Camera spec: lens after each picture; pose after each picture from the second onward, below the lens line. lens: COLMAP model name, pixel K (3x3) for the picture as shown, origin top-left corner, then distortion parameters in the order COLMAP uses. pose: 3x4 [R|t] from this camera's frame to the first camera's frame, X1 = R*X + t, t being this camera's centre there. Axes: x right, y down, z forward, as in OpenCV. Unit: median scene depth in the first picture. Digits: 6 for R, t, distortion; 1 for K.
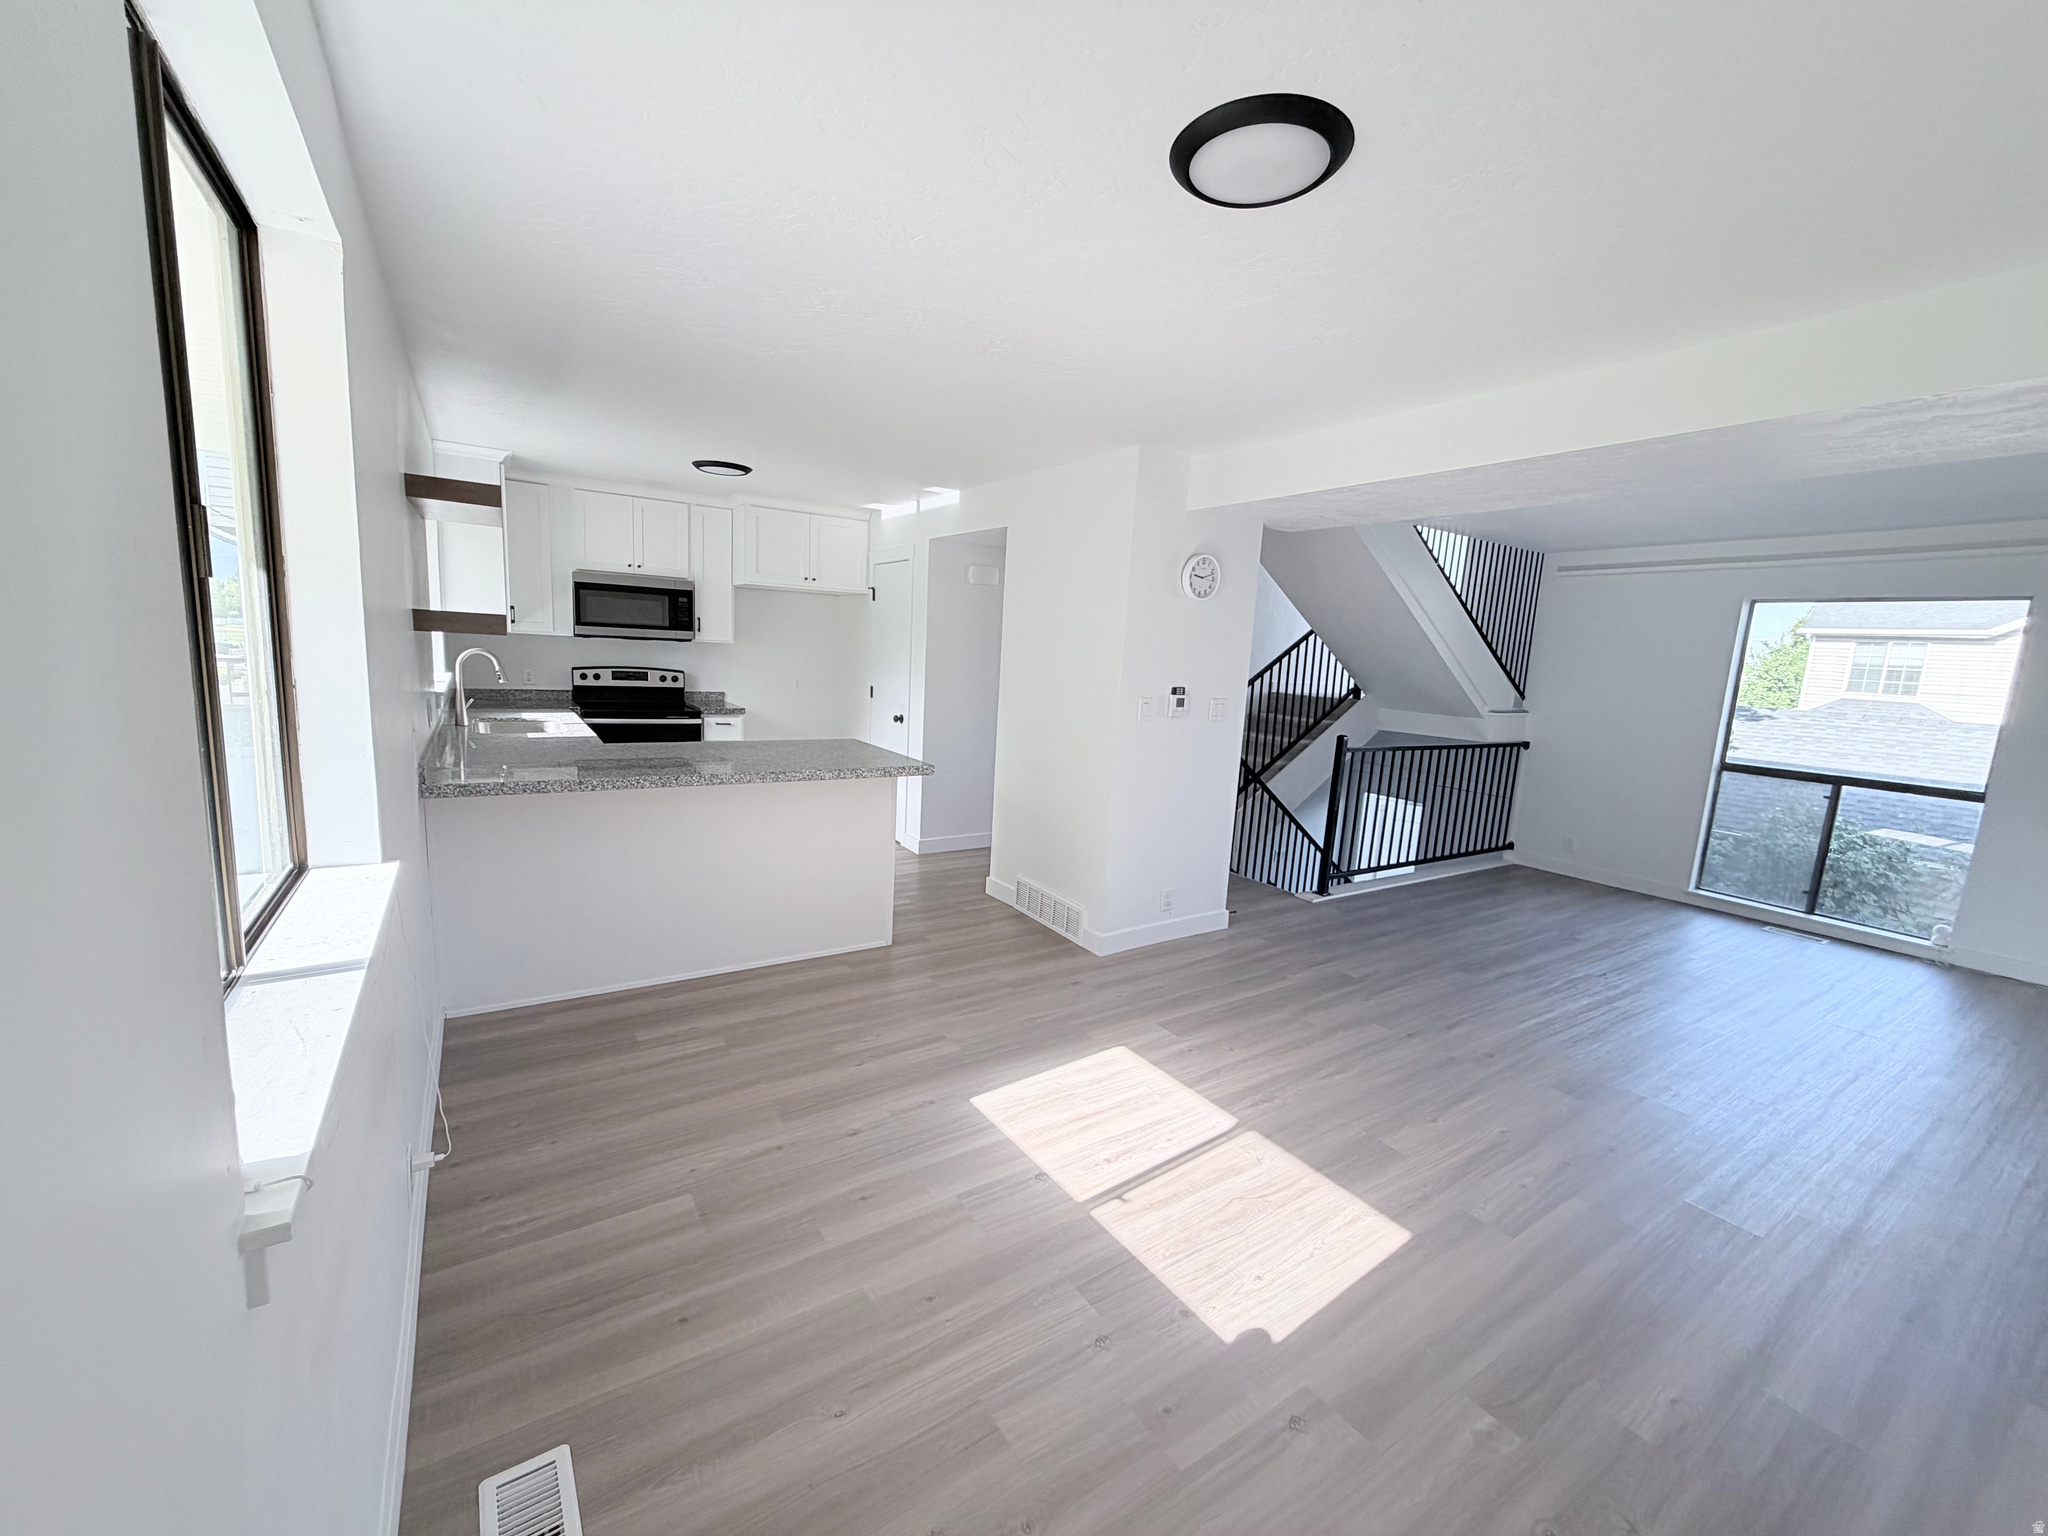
lens RADIAL K [[819.0, 0, 1016.5], [0, 819.0, 768.0], [0, 0, 1]] dist [0.002080, 0.000037]
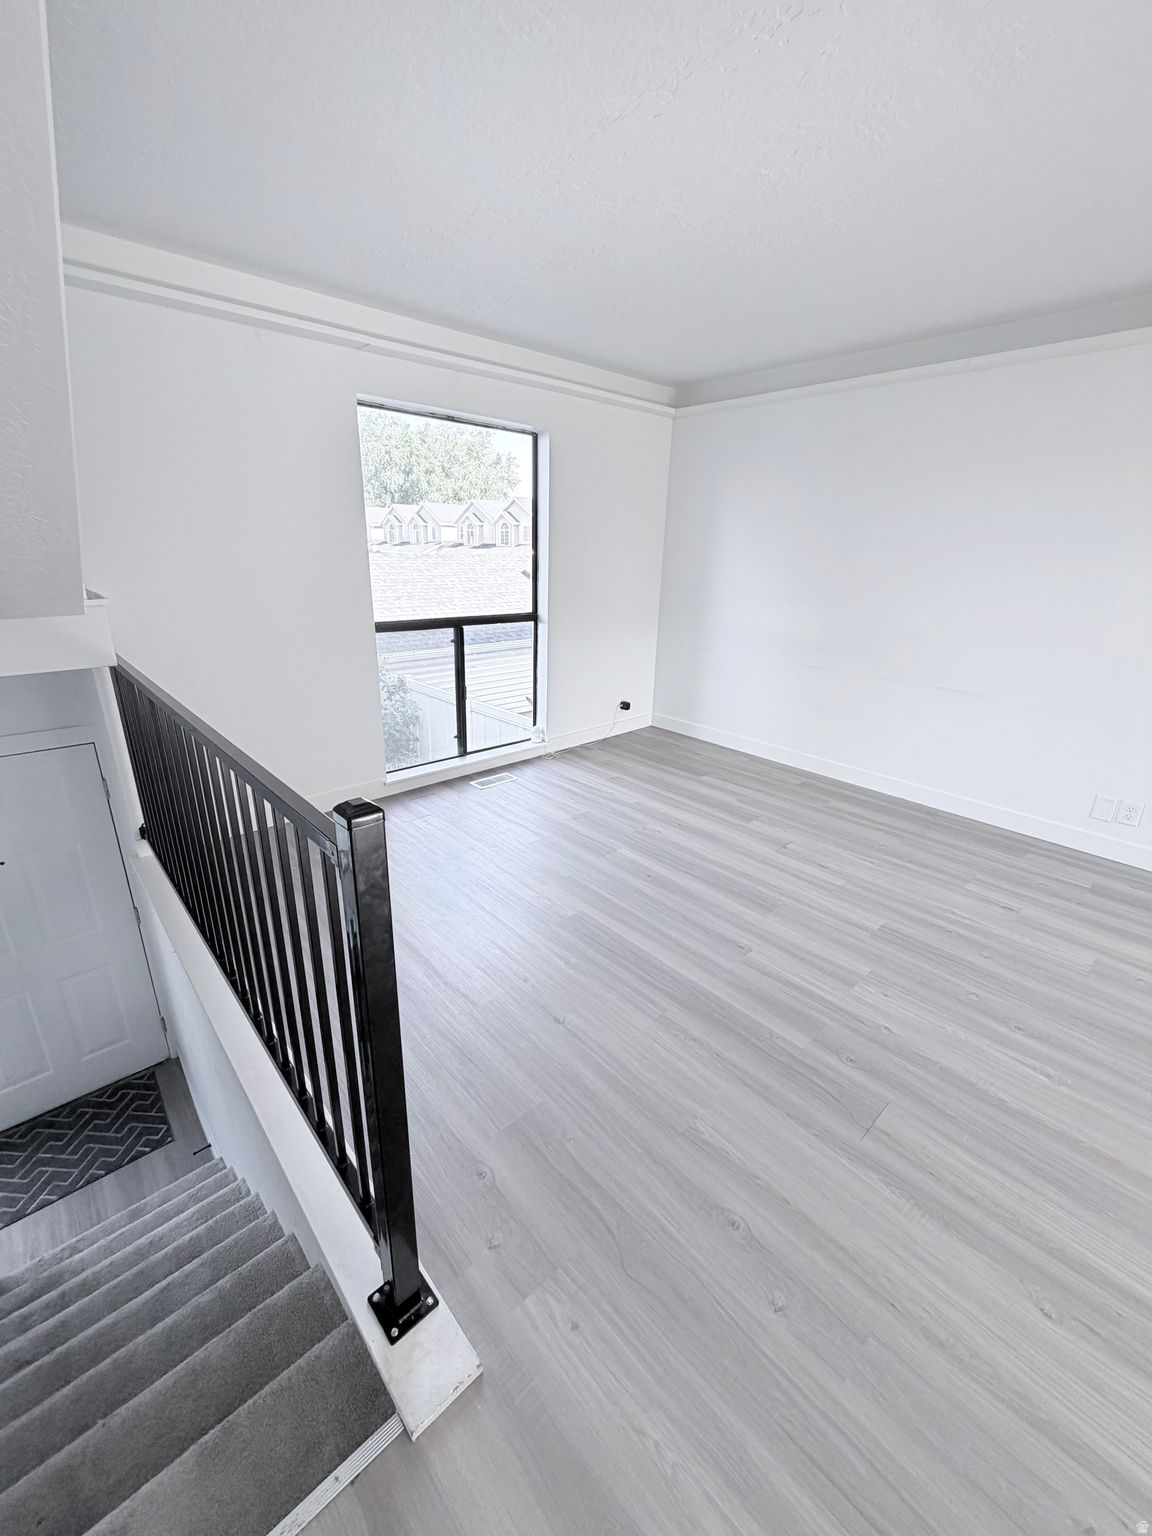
lens RADIAL K [[614.2, 0, 574.9], [0, 614.2, 763.3], [0, 0, 1]] dist [0.002080, 0.000037]
pose [[-0.158866, -0.386909, 0.908330, 0.255240], [0.115494, 0.906415, 0.406293, -0.115129], [-0.980522, 0.169453, -0.099312, 0.979690]]
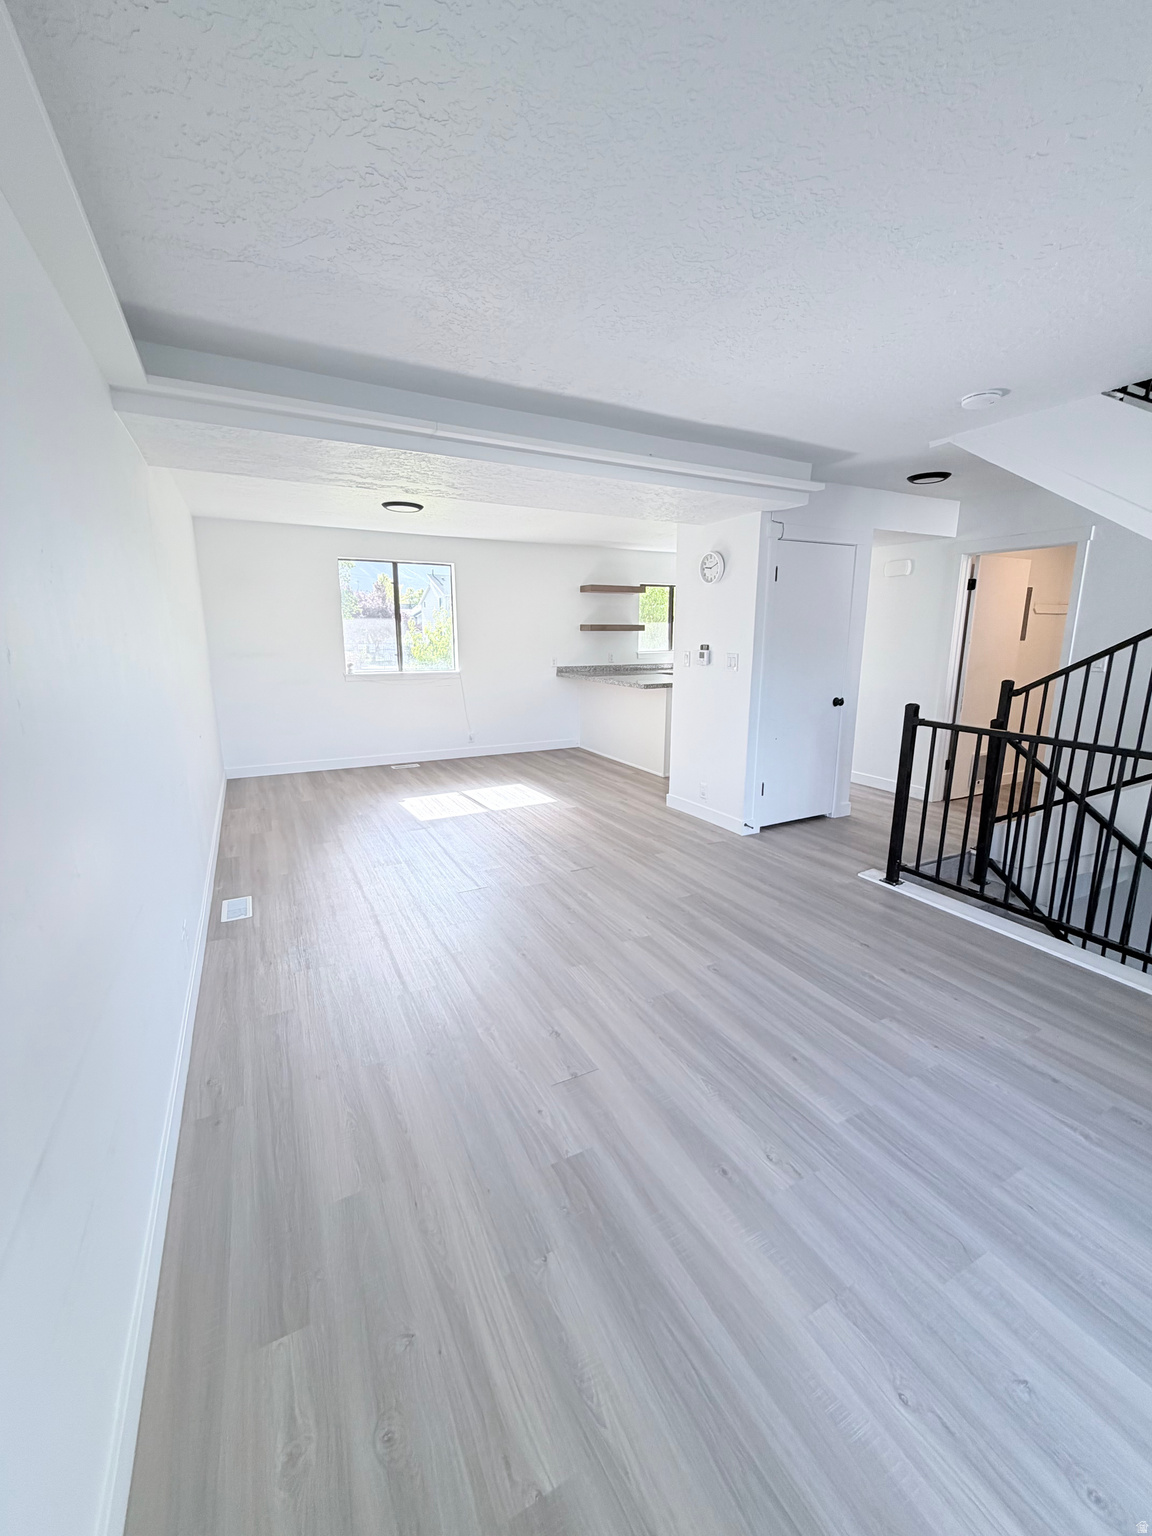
lens RADIAL K [[614.2, 0, 565.2], [0, 614.2, 759.6], [0, 0, 1]] dist [0.002080, 0.000037]
pose [[-0.111213, 0.154408, -0.981728, 1.110213], [-0.149538, 0.974009, 0.170134, -0.038880], [0.982482, 0.165727, -0.085233, 0.722694]]
